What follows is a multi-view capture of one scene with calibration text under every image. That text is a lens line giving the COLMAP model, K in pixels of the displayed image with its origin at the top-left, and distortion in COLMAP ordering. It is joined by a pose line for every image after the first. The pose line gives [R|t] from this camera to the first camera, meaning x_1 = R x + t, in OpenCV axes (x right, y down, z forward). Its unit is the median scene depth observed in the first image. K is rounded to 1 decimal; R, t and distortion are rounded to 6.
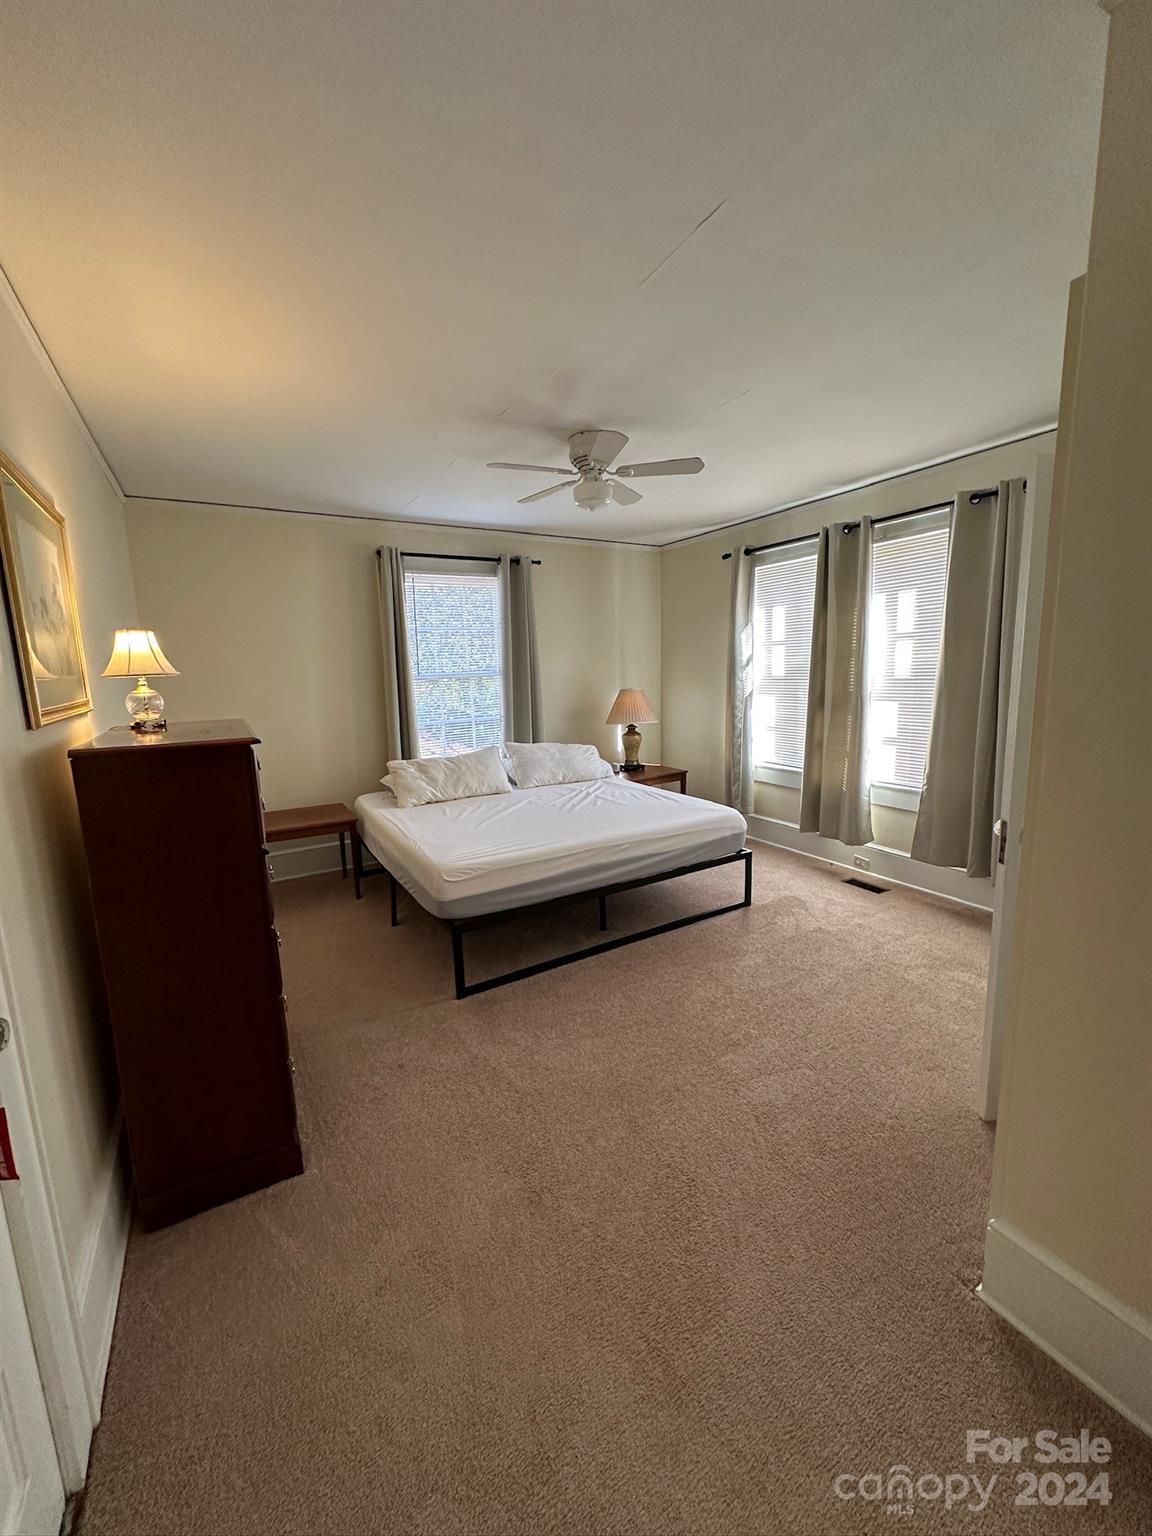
lens RADIAL K [[609.3, 0, 576.0], [0, 609.3, 768.0], [0, 0, 1]] dist [-0.002319, -0.000043]
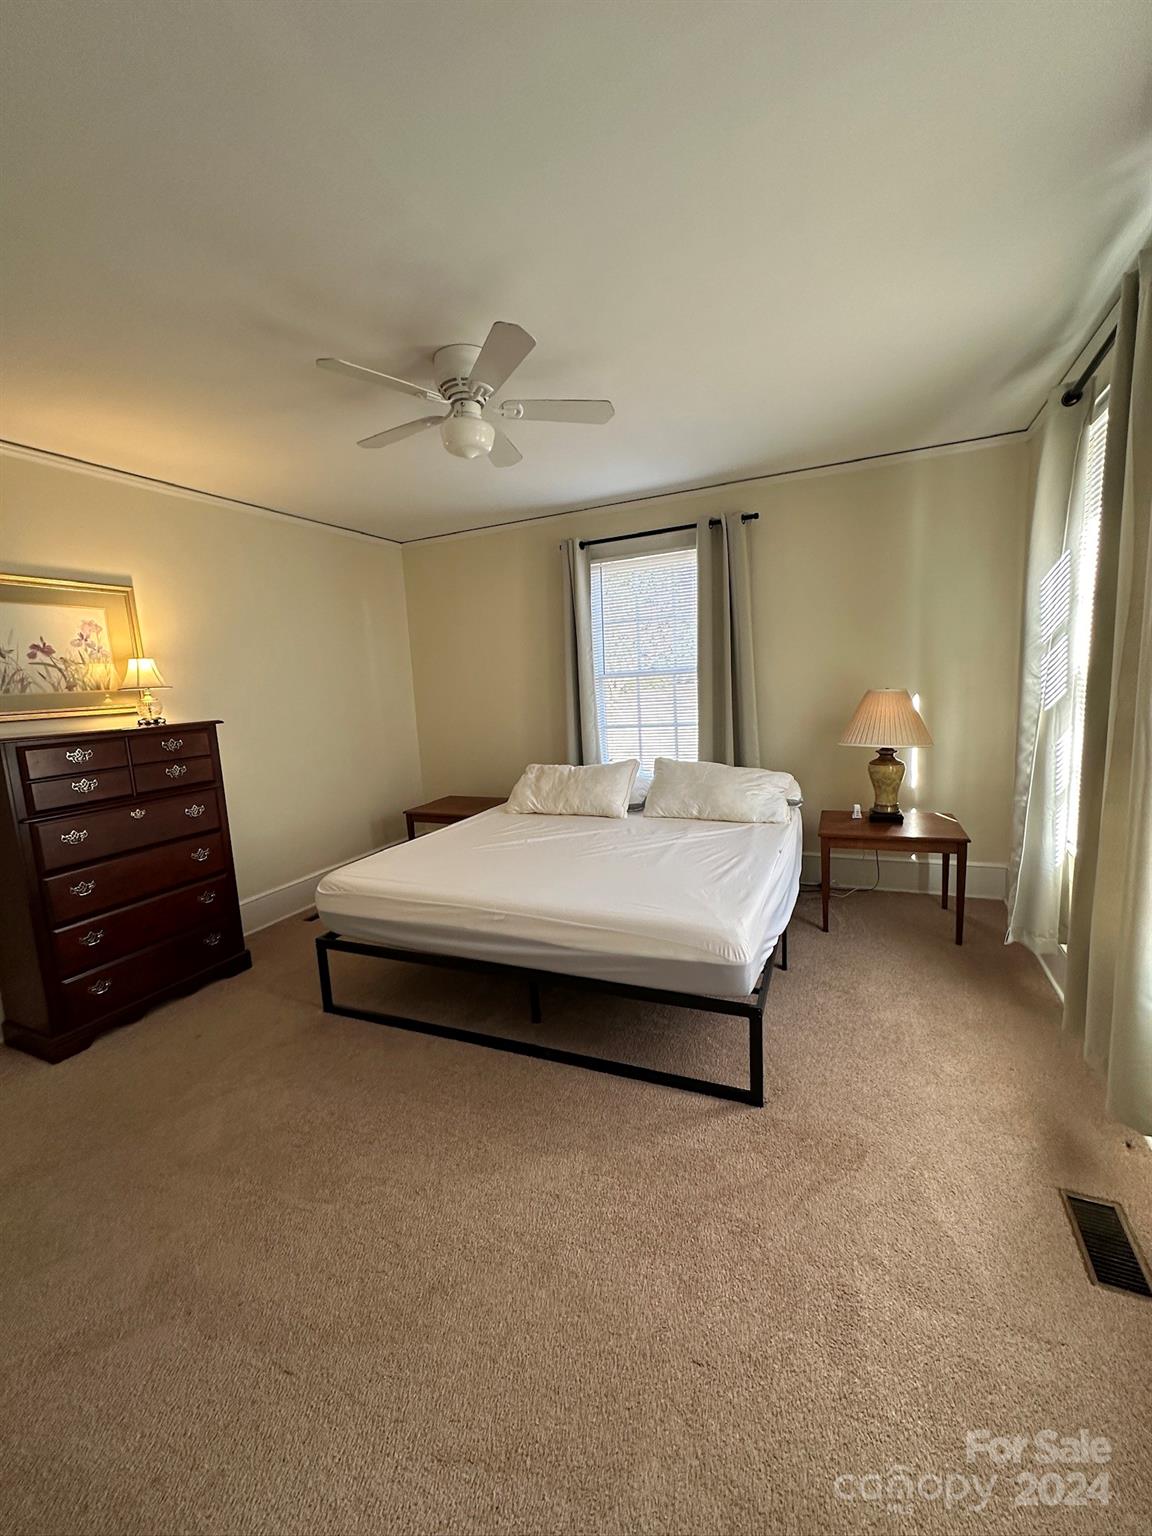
lens RADIAL K [[609.3, 0, 576.0], [0, 609.3, 768.0], [0, 0, 1]] dist [-0.002319, -0.000043]
pose [[0.576799, 0.113564, -0.808954, 0.509056], [-0.098430, 0.992736, 0.069181, -0.076978], [0.810934, 0.039722, 0.583787, 0.474393]]
